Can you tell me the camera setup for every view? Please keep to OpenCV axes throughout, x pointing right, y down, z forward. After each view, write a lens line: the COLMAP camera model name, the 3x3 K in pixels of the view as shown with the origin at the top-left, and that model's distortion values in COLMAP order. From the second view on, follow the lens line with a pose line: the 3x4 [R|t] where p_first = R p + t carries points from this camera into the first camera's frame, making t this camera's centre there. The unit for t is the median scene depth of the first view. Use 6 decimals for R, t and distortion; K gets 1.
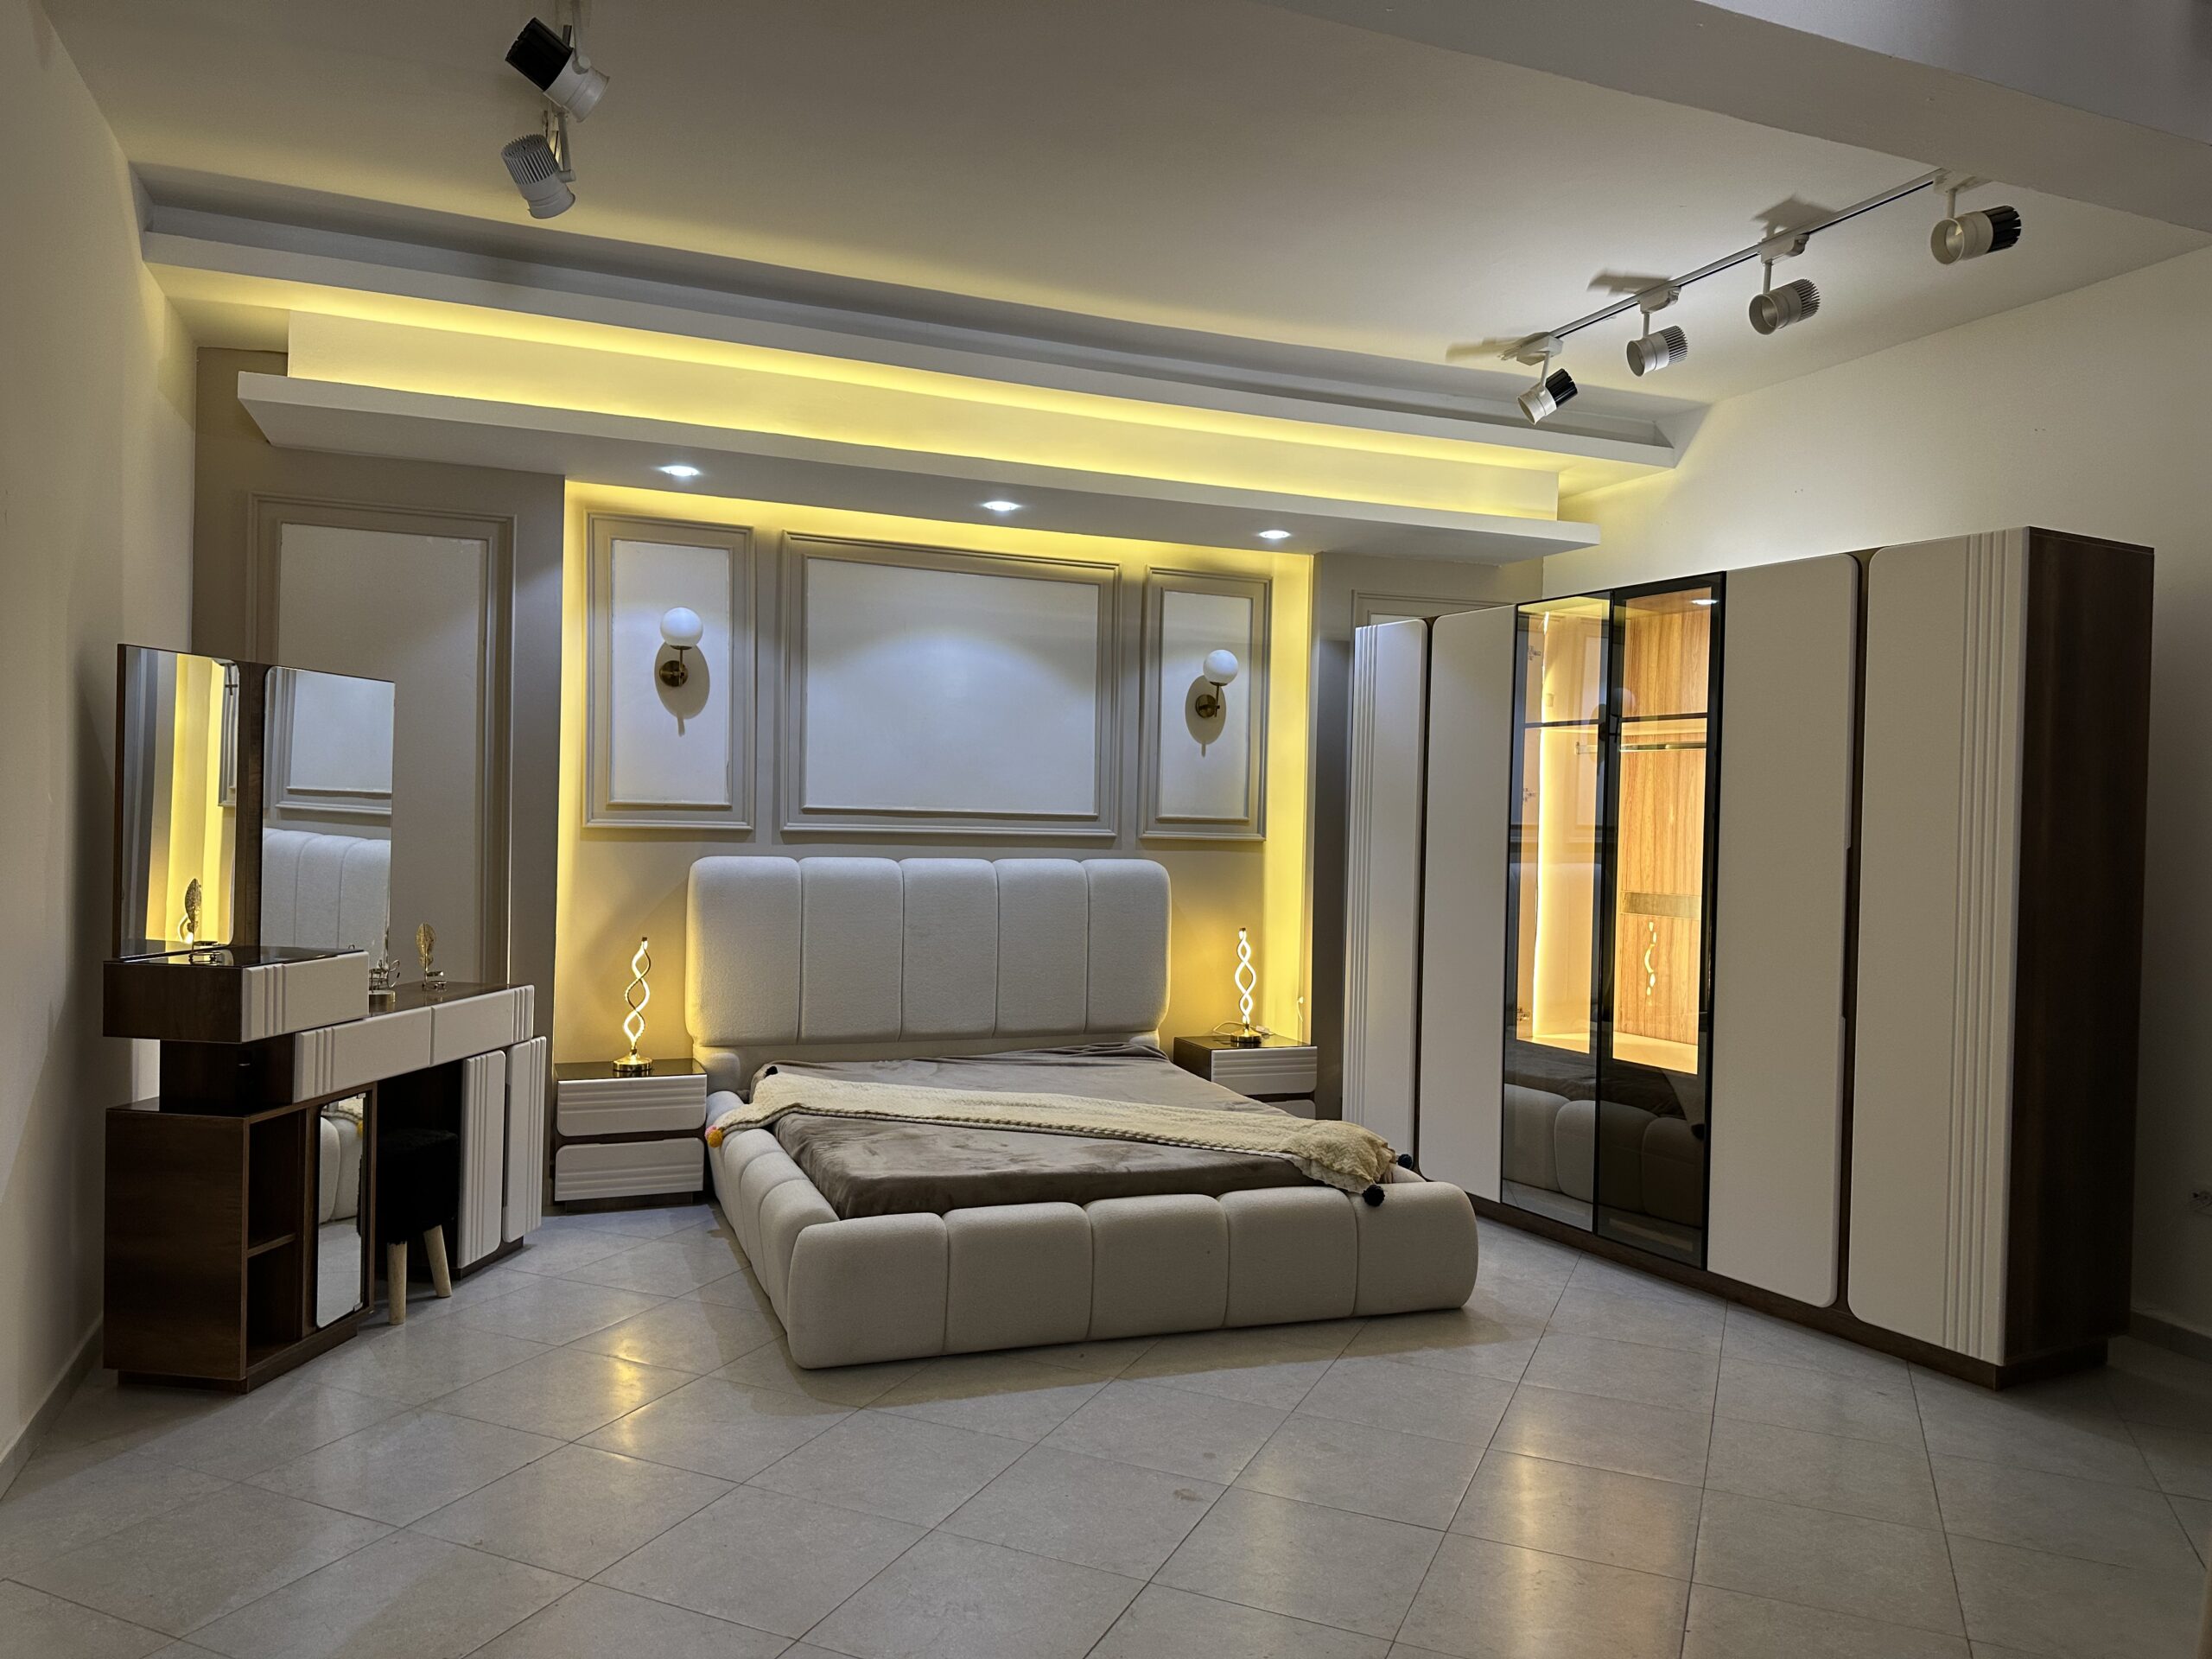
lens RADIAL K [[1546.1, 0, 1107.1], [0, 1546.1, 841.5], [0, 0, 1]] dist [0.128428, -0.203020]
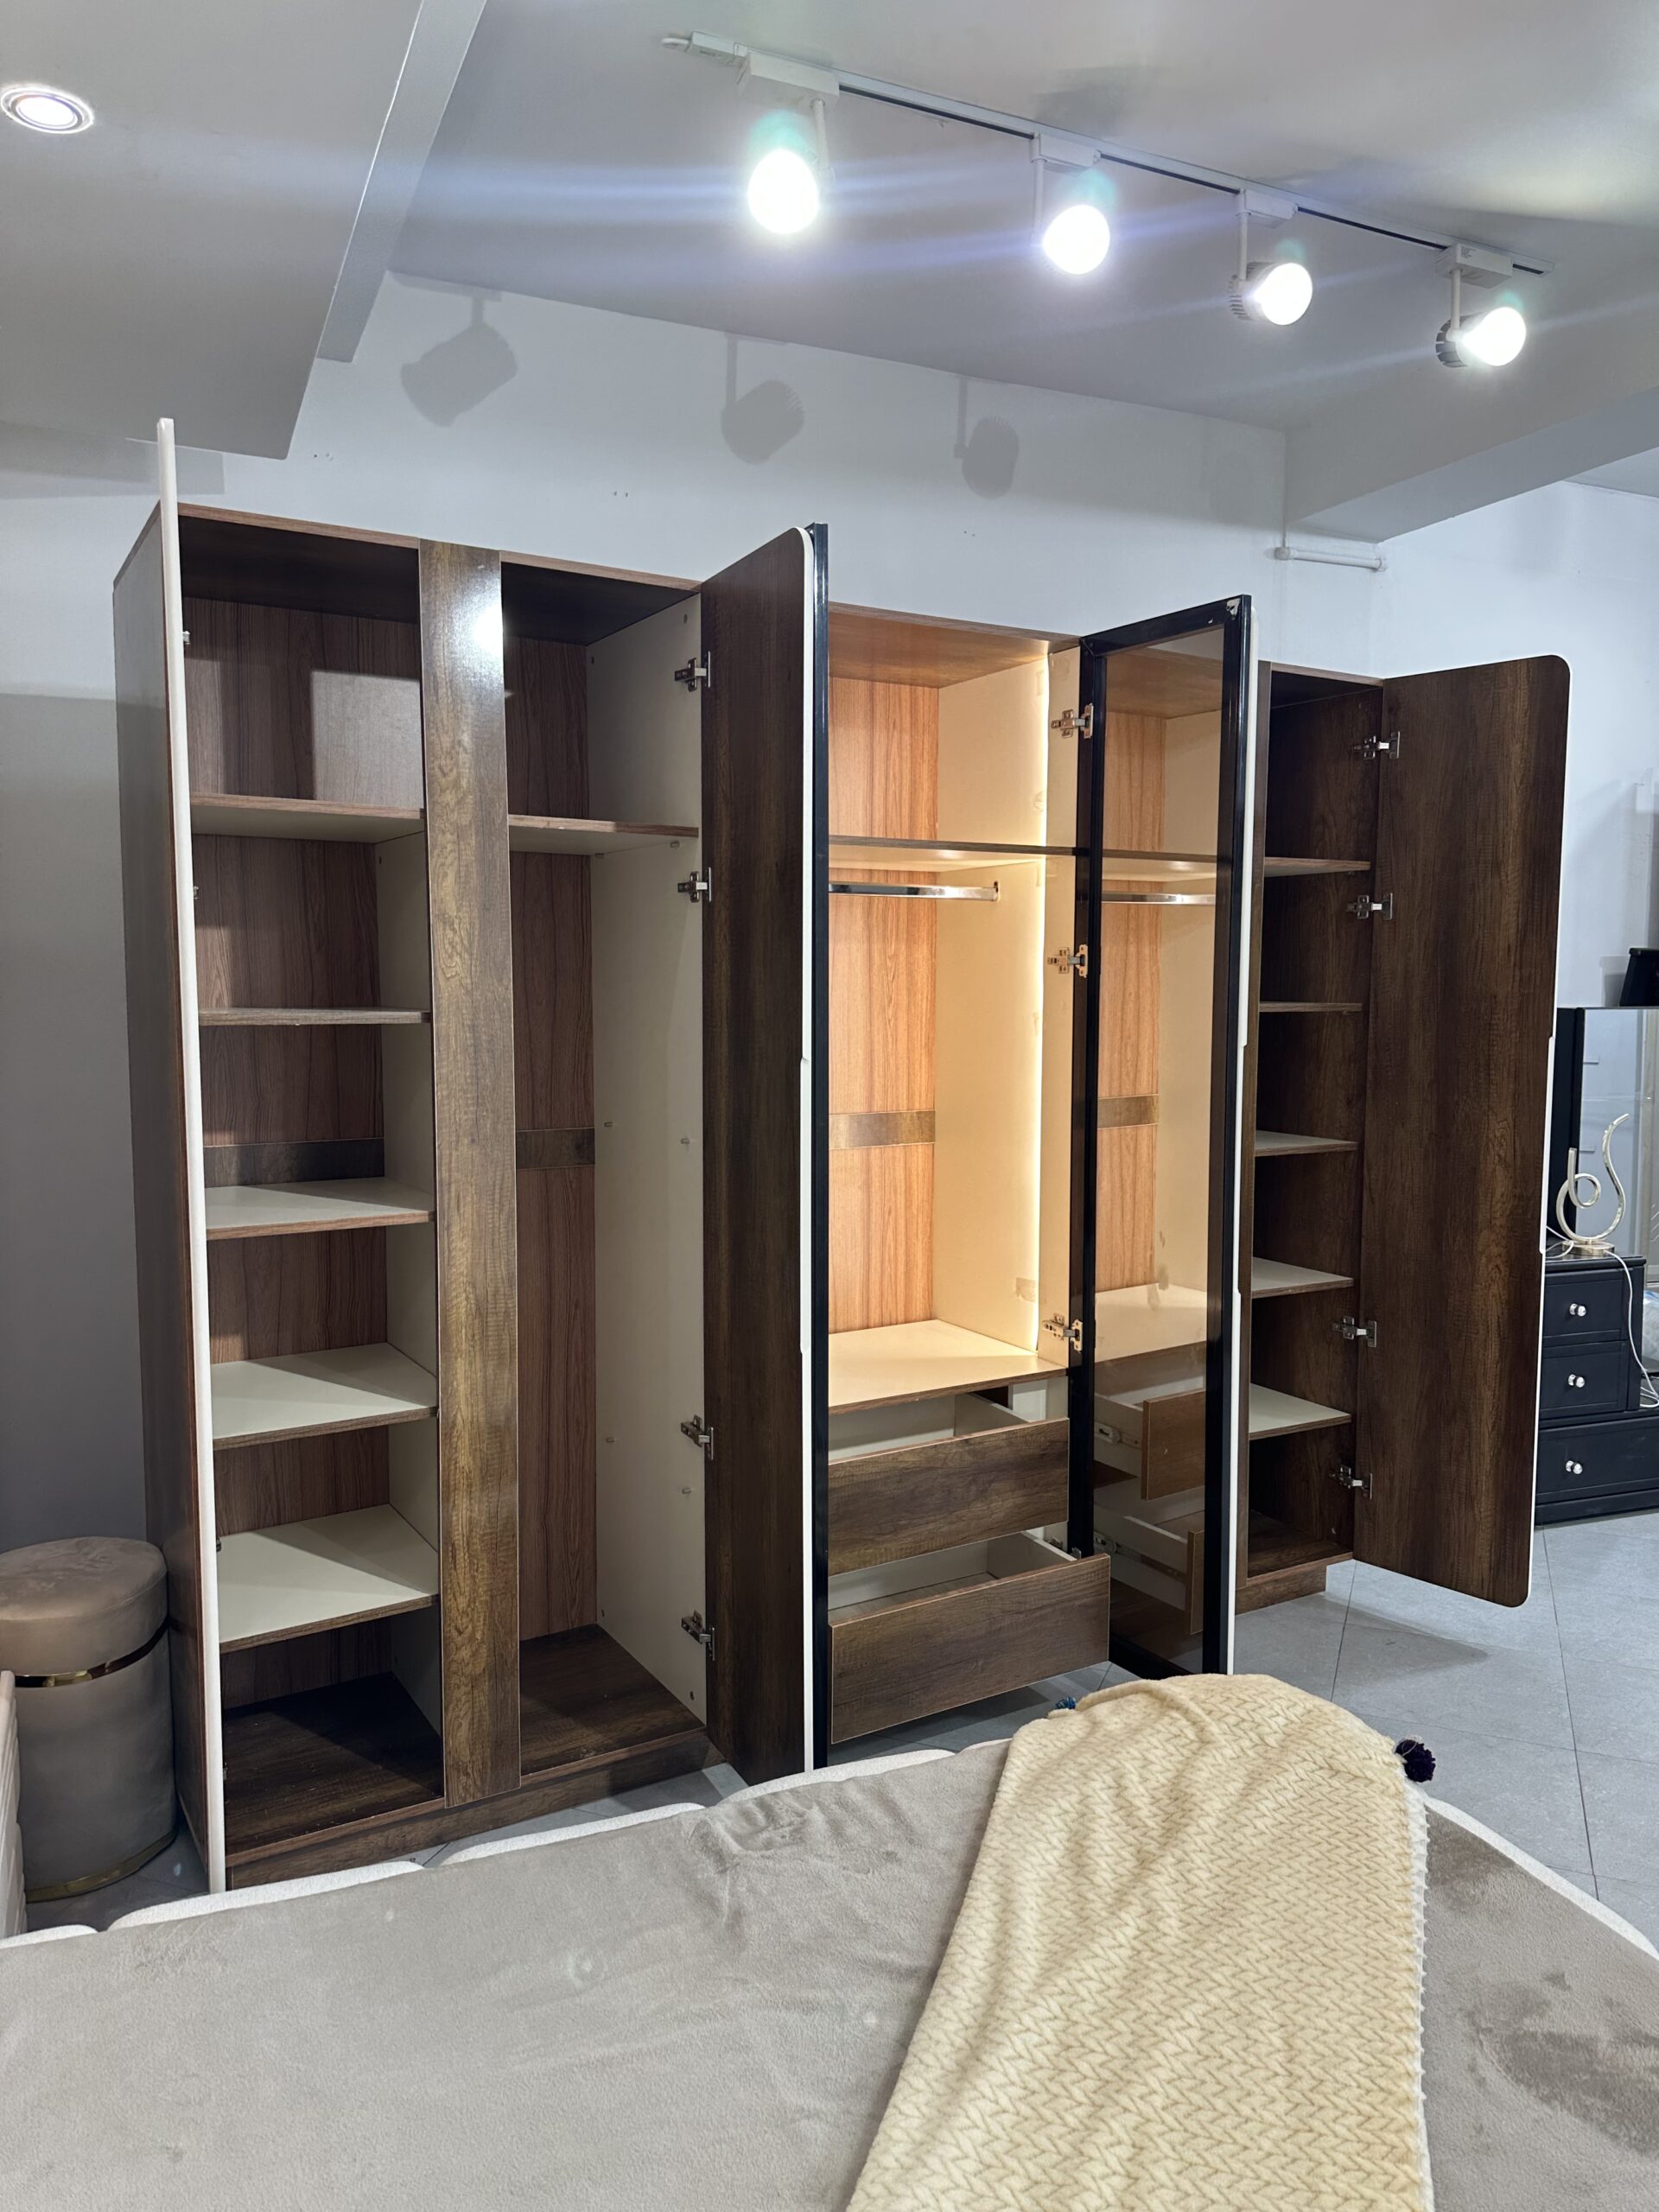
lens RADIAL K [[1546.1, 0, 829.5], [0, 1546.1, 1106.0], [0, 0, 1]] dist [0.128428, -0.203020]
pose [[-0.031462, -0.108713, 0.993575, -0.289071], [0.010346, 0.993979, 0.109084, -0.044579], [-0.999451, 0.013712, -0.030147, 1.100781]]
